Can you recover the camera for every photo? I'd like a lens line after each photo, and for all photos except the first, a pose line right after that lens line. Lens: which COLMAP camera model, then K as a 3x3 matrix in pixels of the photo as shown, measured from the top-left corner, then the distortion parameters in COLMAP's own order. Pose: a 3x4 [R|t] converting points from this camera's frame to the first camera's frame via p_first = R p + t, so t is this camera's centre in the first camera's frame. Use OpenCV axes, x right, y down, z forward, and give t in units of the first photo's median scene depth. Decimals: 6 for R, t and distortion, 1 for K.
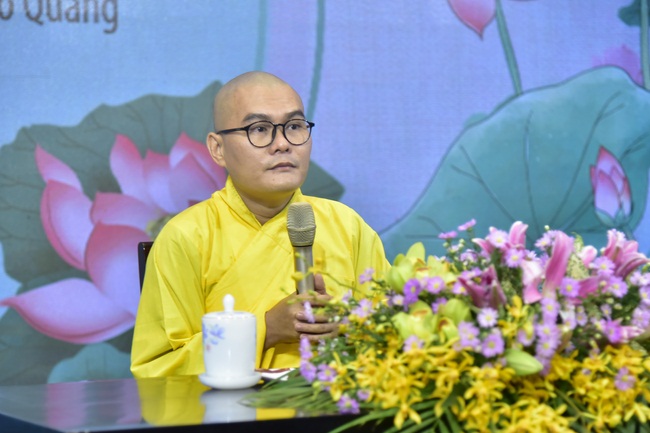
lens RADIAL K [[1643.2, 0, 325.1], [0, 1643.2, 217.3], [0, 0, 1]] dist [0.002659, 0.000000]
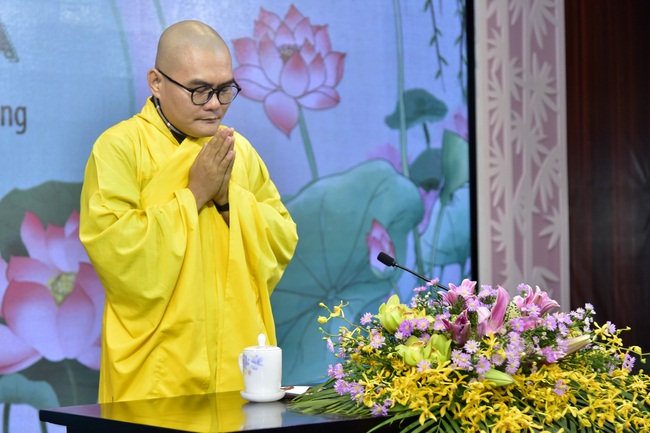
lens RADIAL K [[1260.5, 0, 324.9], [0, 1260.5, 215.8], [0, 0, 1]] dist [-0.032405, 0.000000]
pose [[0.989678, -0.002031, 0.143294, -0.159021], [0.008488, 0.998975, -0.044464, -0.004680], [-0.143057, 0.045221, 0.988681, -0.065187]]
